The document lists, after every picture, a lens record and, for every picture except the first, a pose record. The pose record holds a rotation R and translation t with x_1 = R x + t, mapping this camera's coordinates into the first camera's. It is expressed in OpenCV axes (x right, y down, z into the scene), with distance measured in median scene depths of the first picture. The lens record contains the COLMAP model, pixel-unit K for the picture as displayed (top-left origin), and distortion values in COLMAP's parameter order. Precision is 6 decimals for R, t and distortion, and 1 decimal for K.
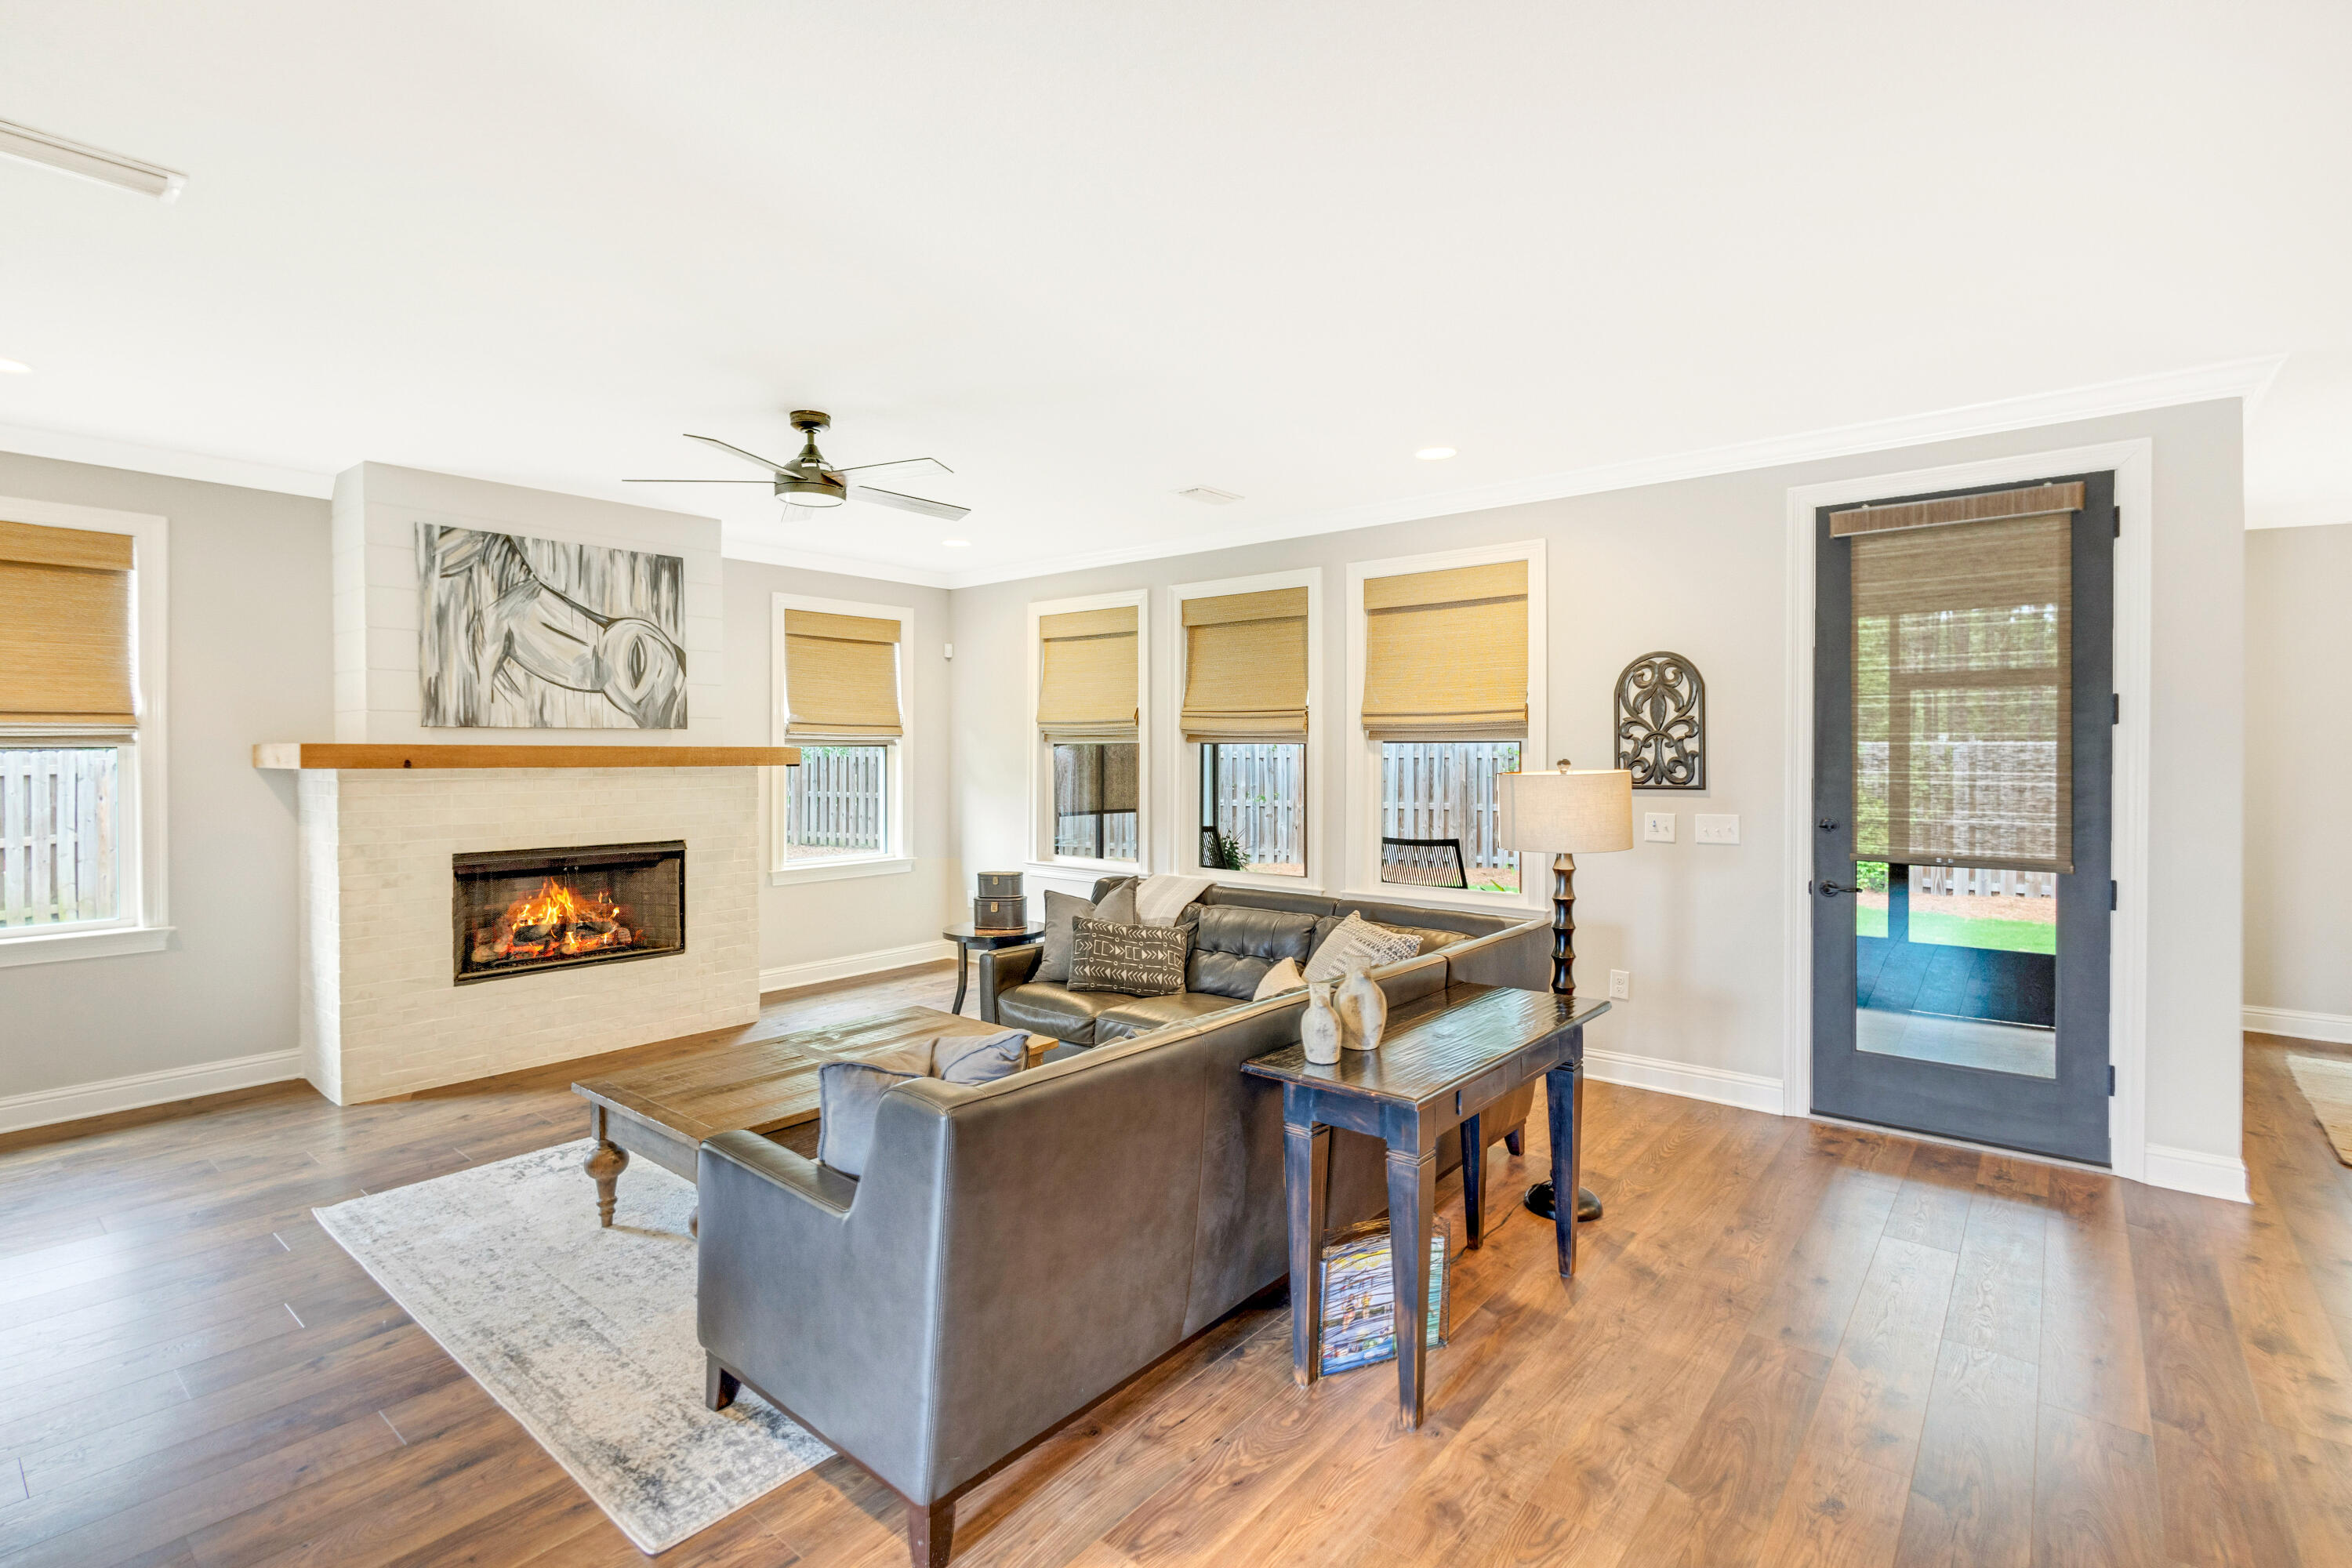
lens RADIAL K [[1085.5, 0, 1167.0], [0, 1085.5, 762.9], [0, 0, 1]] dist [0.001529, -0.003088]
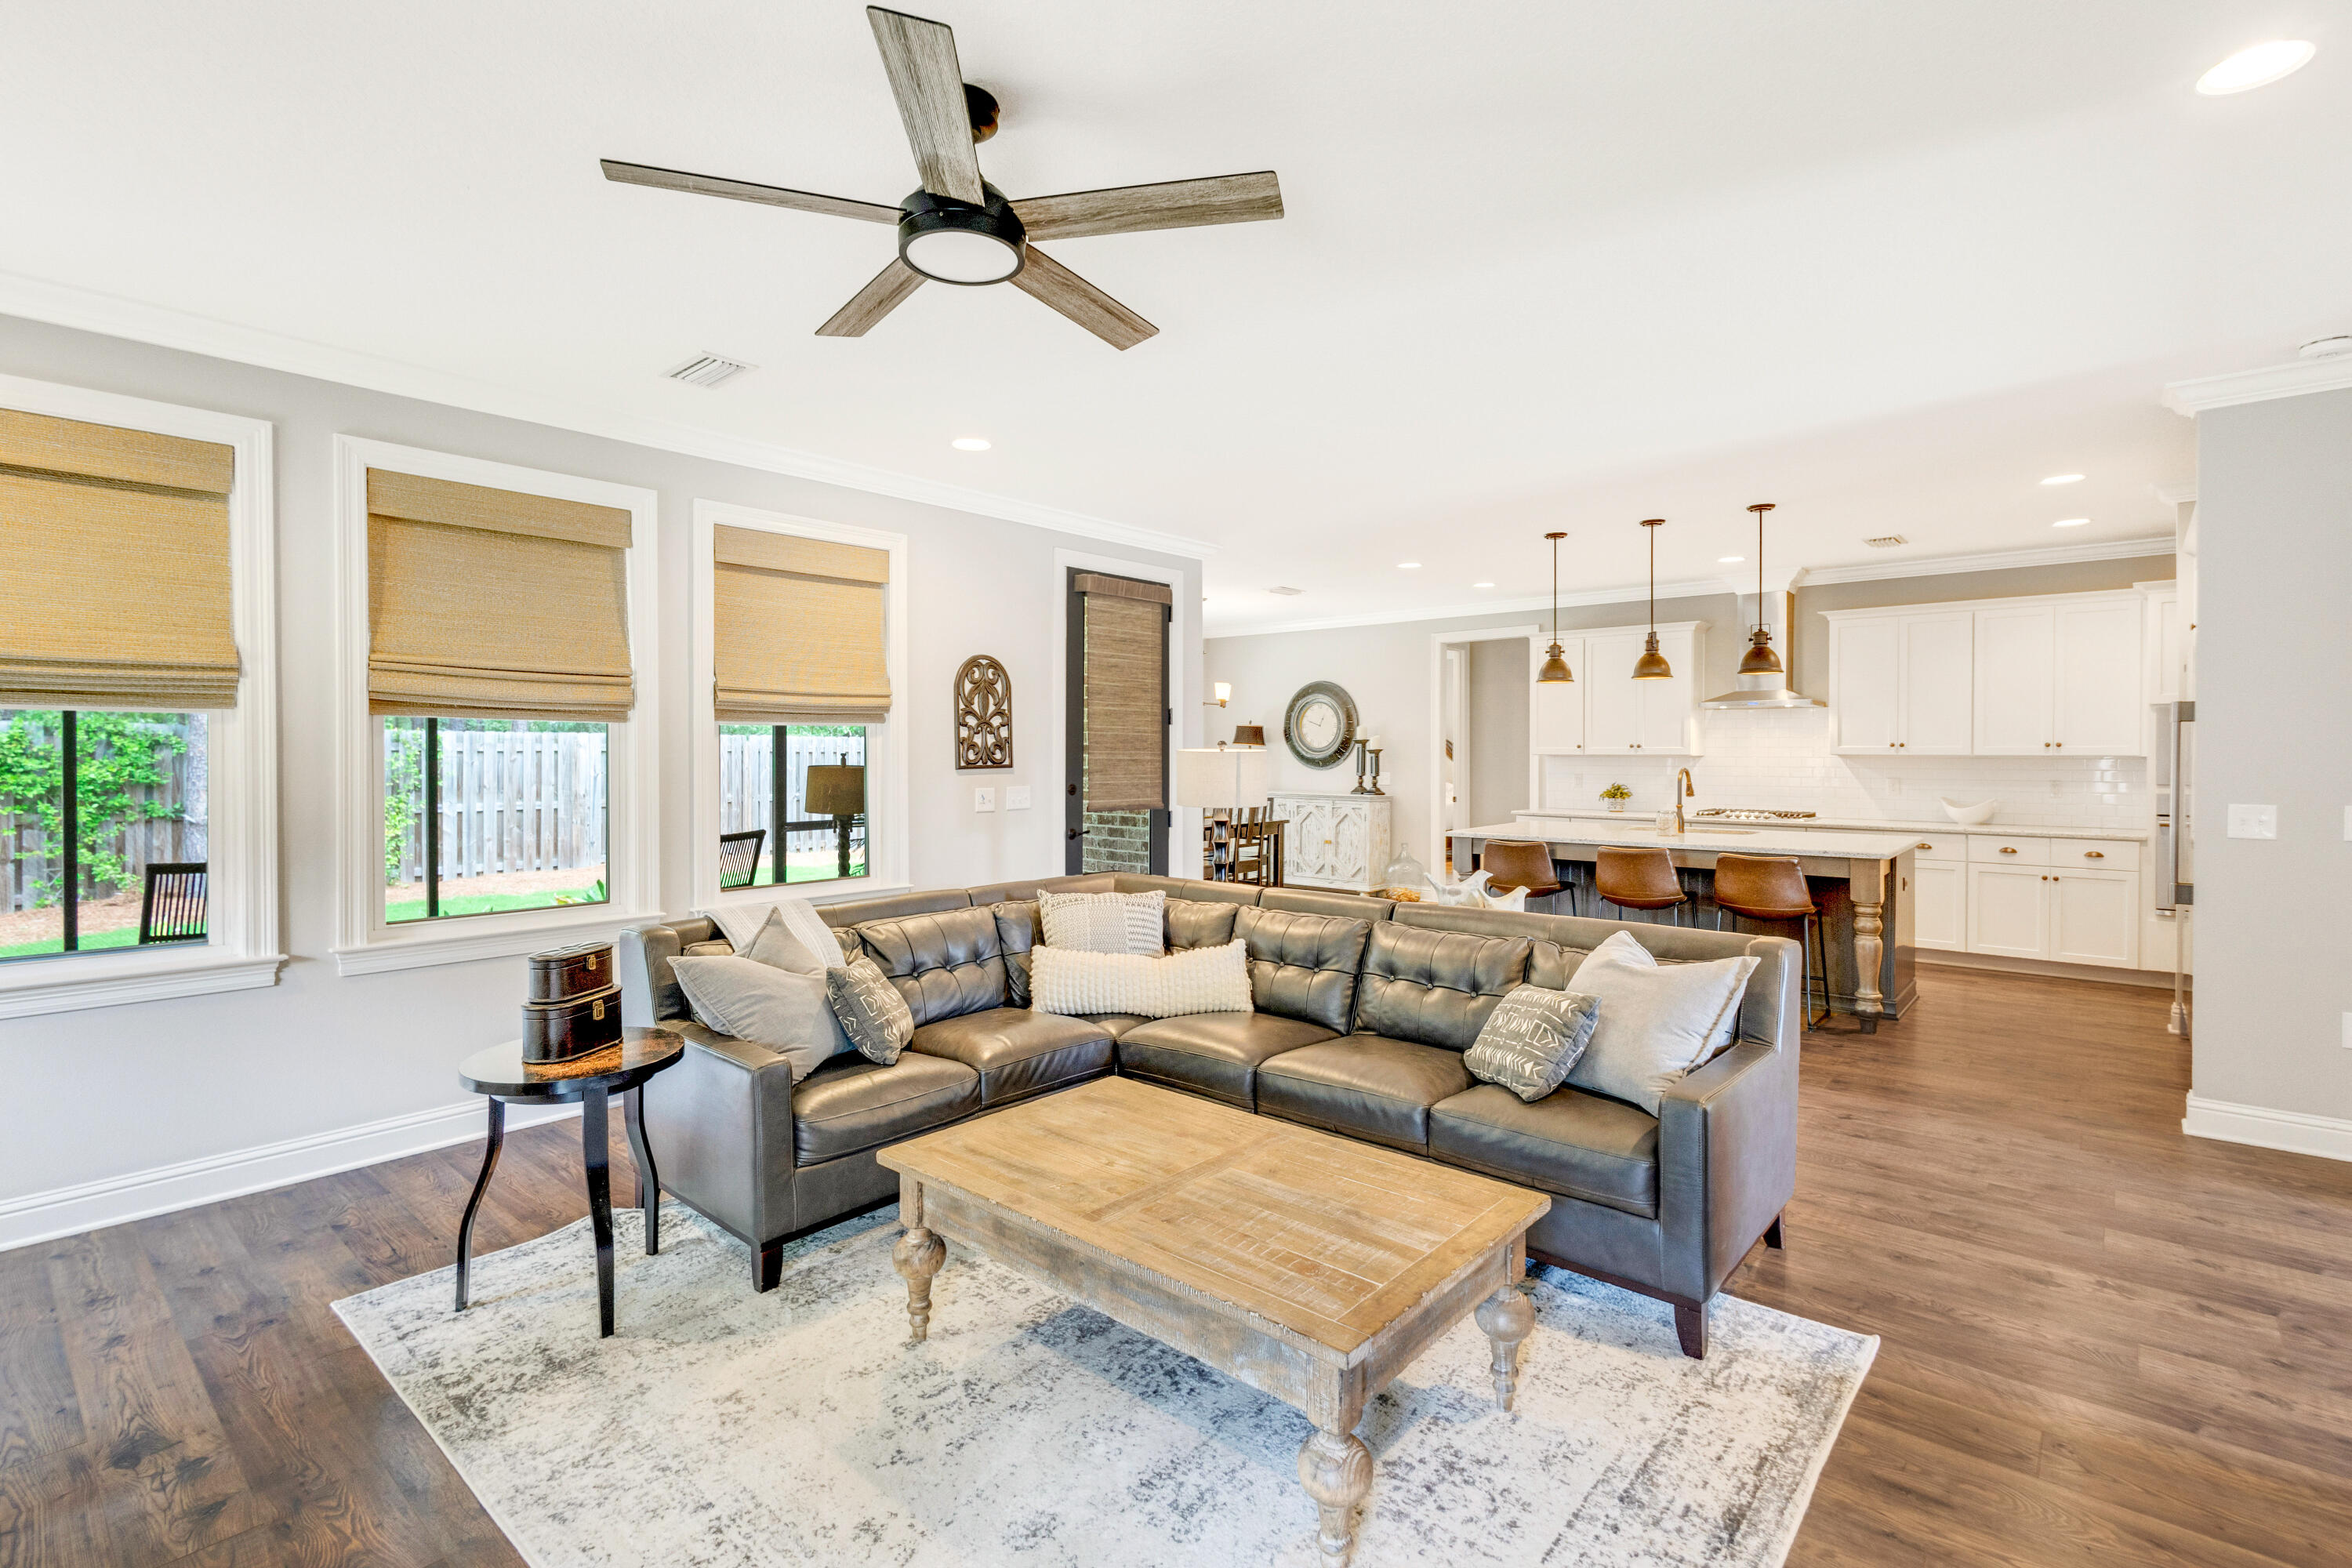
lens RADIAL K [[1085.5, 0, 1163.4], [0, 1085.5, 774.4], [0, 0, 1]] dist [0.001529, -0.003088]
pose [[0.032125, -0.023740, 0.999202, -1.204434], [0.006770, 0.999700, 0.023535, 0.005787], [-0.999461, 0.006009, 0.032276, 1.217117]]
